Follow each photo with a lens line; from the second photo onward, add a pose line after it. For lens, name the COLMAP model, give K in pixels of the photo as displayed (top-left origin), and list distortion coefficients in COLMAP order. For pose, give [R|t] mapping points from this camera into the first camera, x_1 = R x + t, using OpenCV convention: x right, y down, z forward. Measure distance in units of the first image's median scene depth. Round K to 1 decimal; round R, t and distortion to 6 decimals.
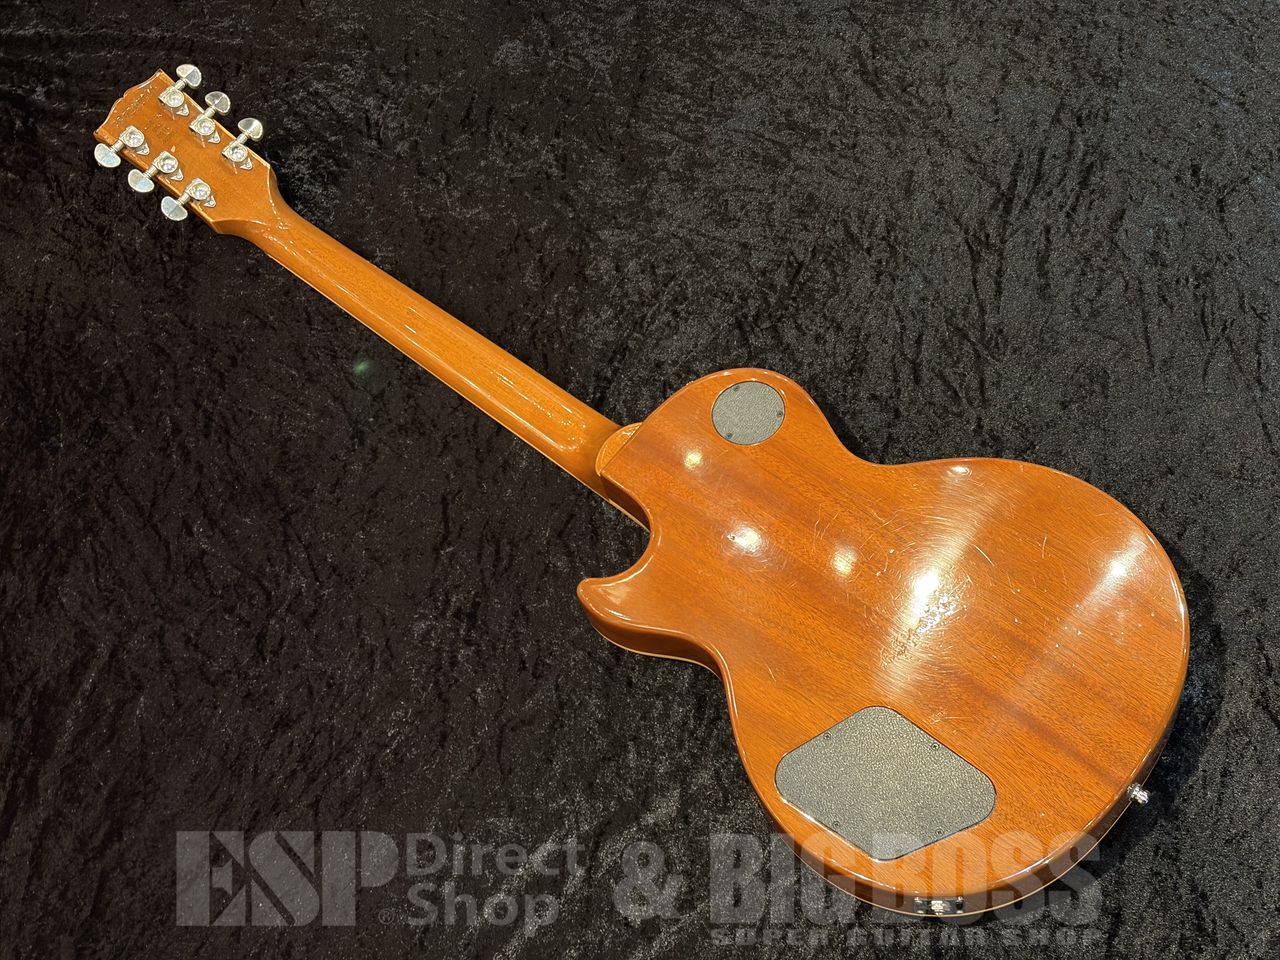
lens RADIAL K [[1953.5, 0, 667.6], [0, 1953.5, 472.0], [0, 0, 1]] dist [0.100016, 0.000000]
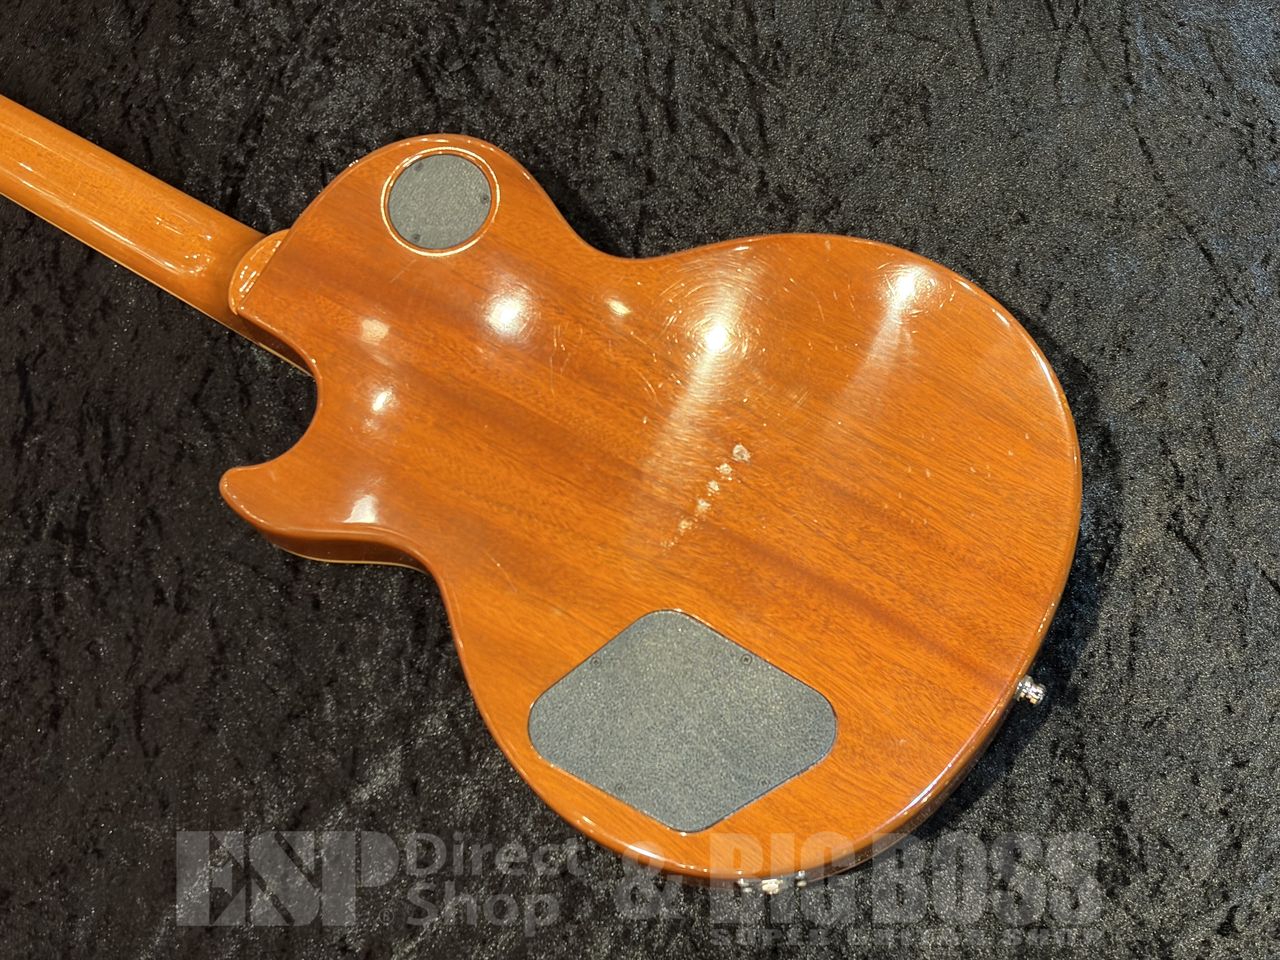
lens RADIAL K [[1953.5, 0, 679.0], [0, 1953.5, 479.0], [0, 0, 1]] dist [0.100016, 0.000000]
pose [[0.987804, -0.120831, 0.098199, 0.043469], [0.104443, 0.981955, 0.157660, -0.032893], [-0.115477, -0.145481, 0.982599, 0.272224]]
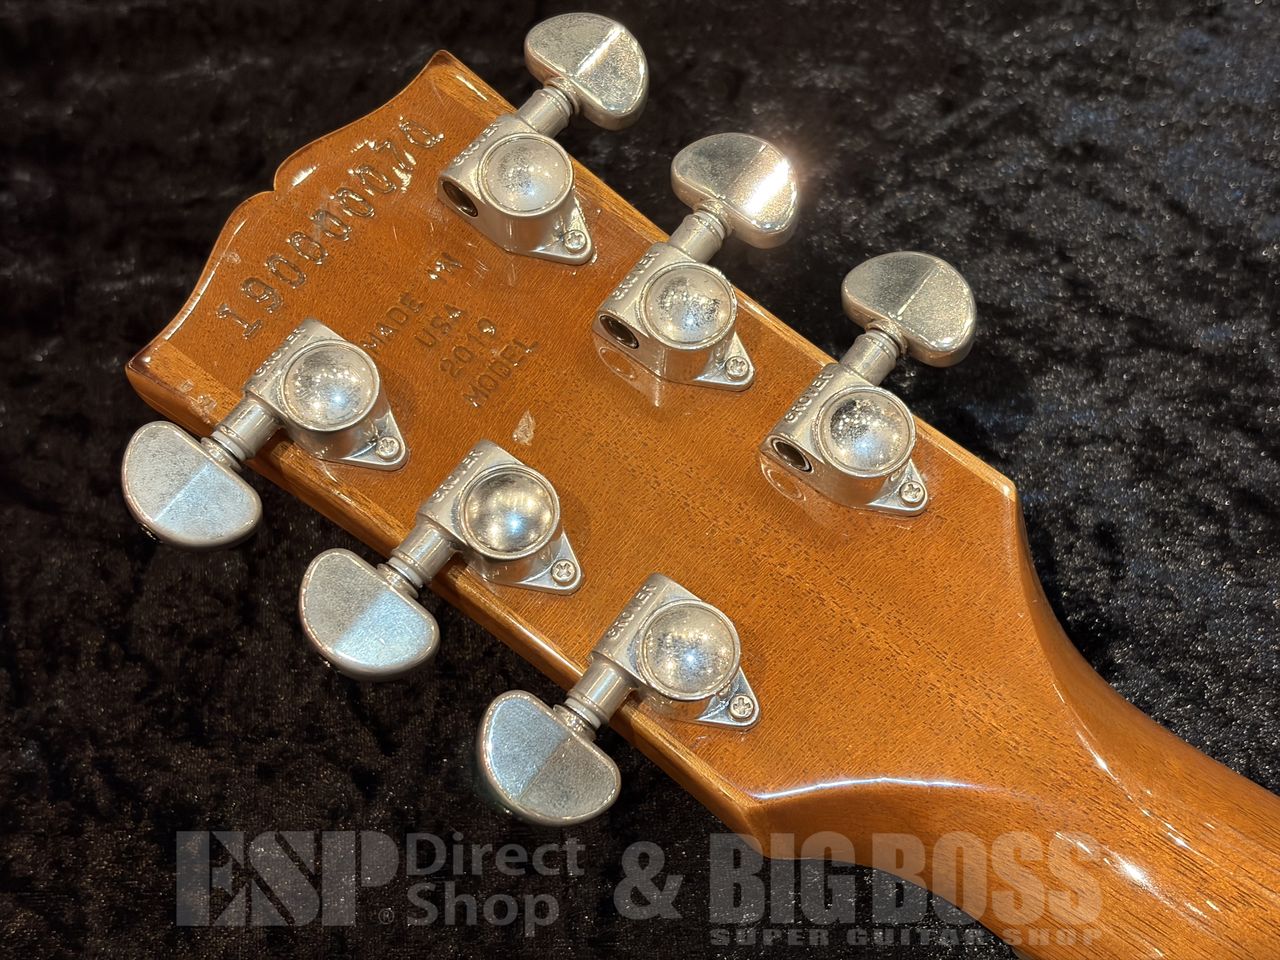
lens RADIAL K [[1953.5, 0, 650.2], [0, 1953.5, 488.2], [0, 0, 1]] dist [0.100016, 0.000000]
pose [[0.995242, -0.042492, -0.087679, -0.232412], [0.033229, 0.993967, -0.104526, -0.144084], [0.091592, 0.101115, 0.990650, 0.849423]]
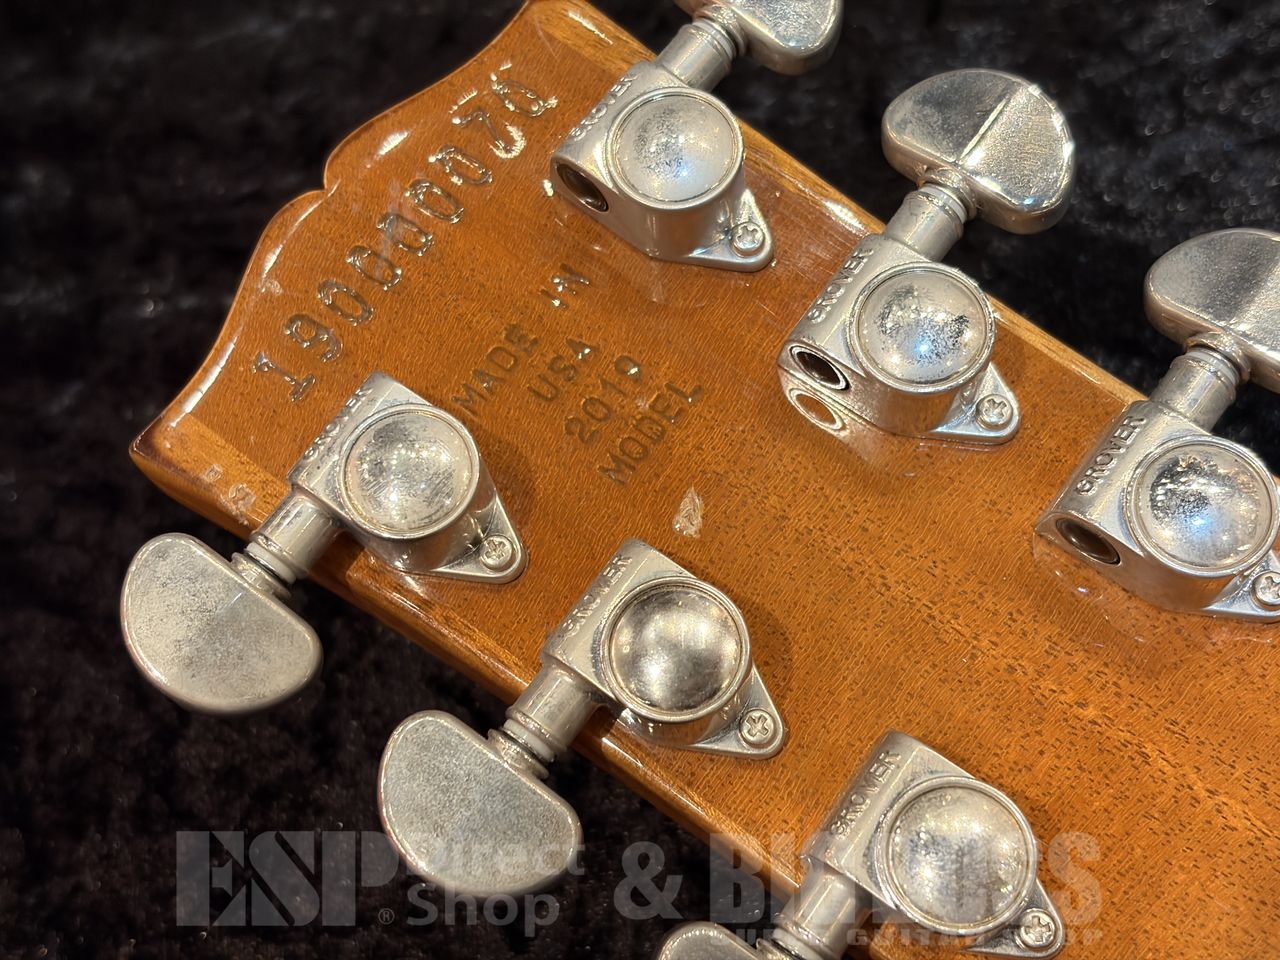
lens RADIAL K [[1953.5, 0, 636.9], [0, 1953.5, 483.7], [0, 0, 1]] dist [0.100016, 0.000000]
pose [[0.983621, -0.083084, -0.159958, -0.243859], [0.070711, 0.994157, -0.081555, -0.162763], [0.165800, 0.068908, 0.983749, 0.908723]]
